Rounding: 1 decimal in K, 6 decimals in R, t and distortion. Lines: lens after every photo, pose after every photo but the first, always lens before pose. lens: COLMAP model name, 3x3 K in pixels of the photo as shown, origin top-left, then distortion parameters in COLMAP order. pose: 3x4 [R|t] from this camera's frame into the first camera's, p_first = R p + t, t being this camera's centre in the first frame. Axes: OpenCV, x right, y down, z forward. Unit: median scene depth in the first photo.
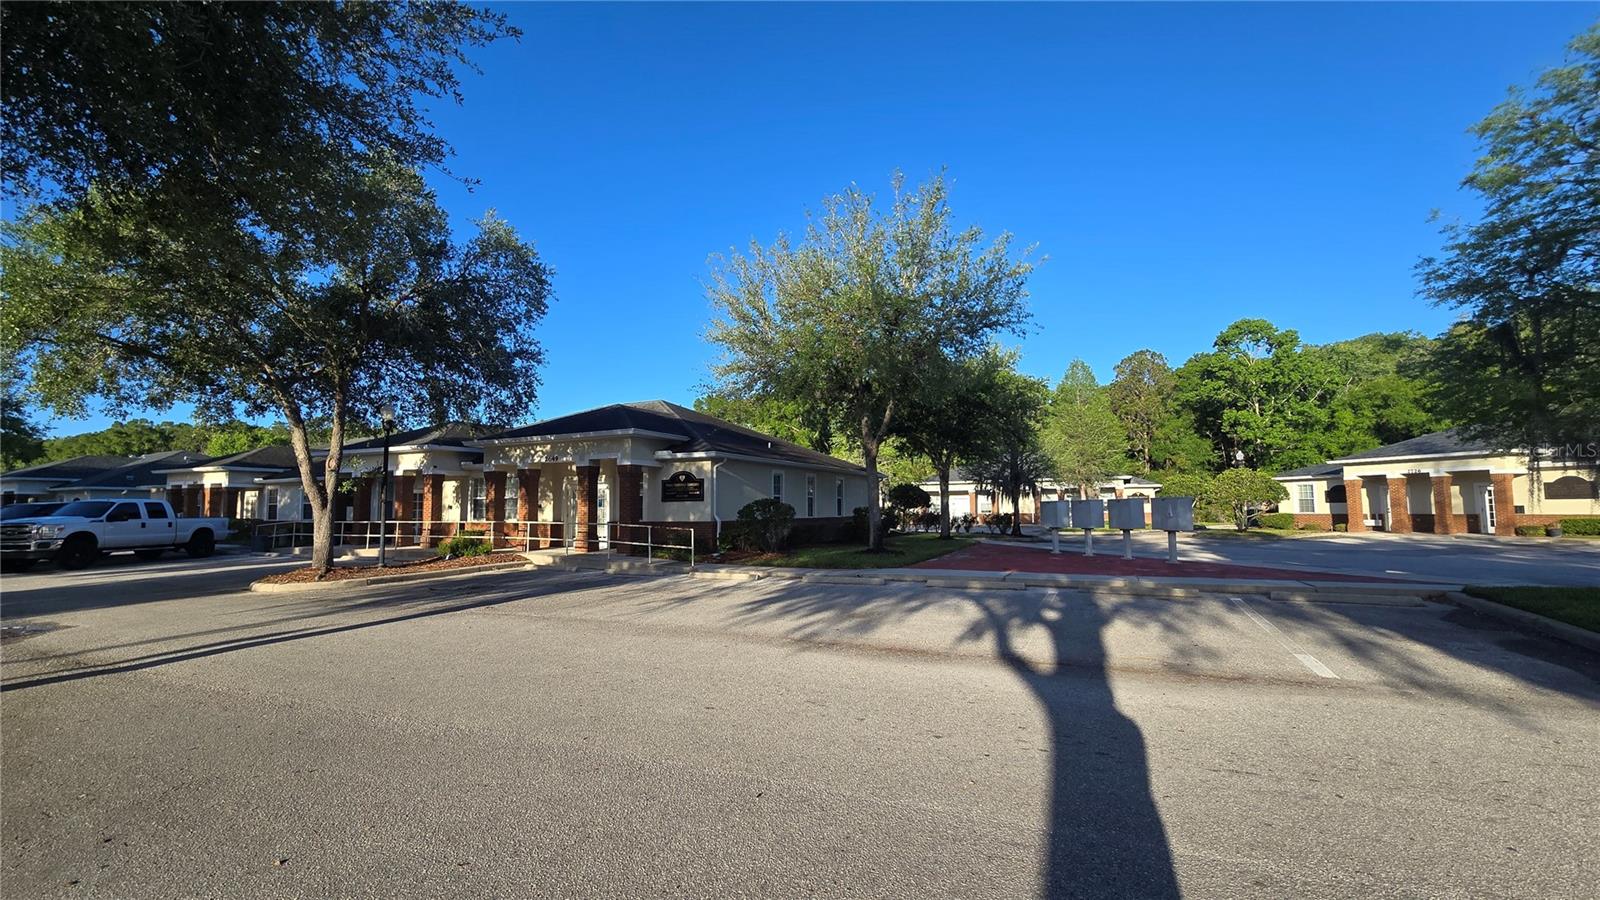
lens RADIAL K [[654.3, 0, 787.7], [0, 654.3, 461.3], [0, 0, 1]] dist [-0.009088, 0.005928]
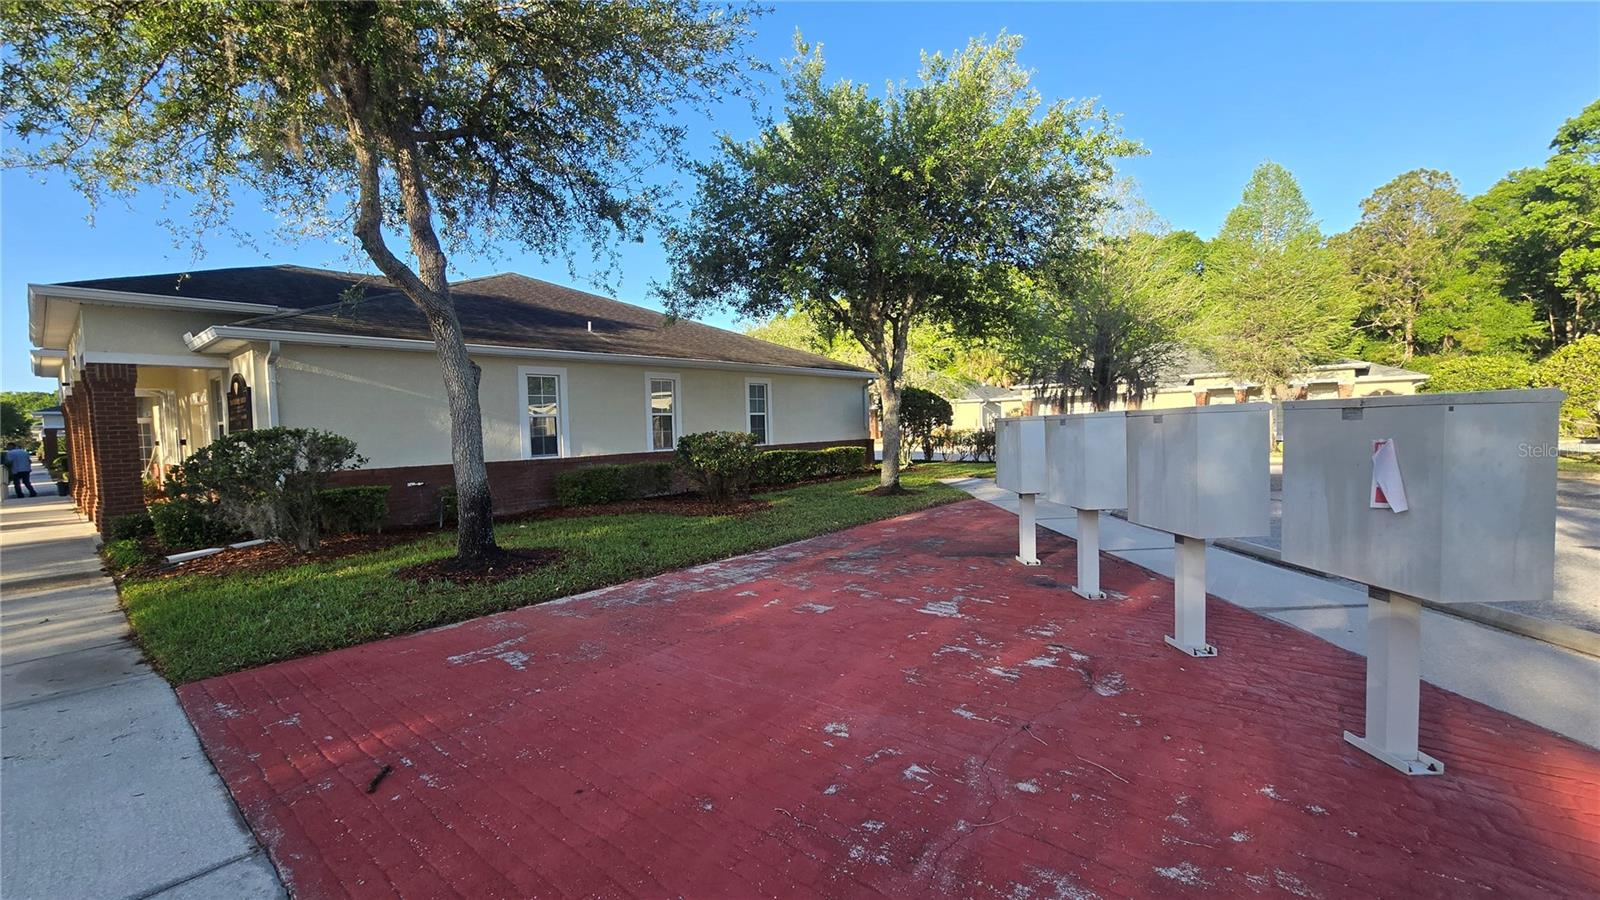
lens RADIAL K [[652.9, 0, 801.0], [0, 652.9, 457.1], [0, 0, 1]] dist [-0.001306, -0.000499]
pose [[0.967642, -0.008996, -0.252165, 0.321772], [0.040671, 0.991858, 0.120683, 0.029596], [0.249026, -0.127033, 0.960129, 0.527365]]
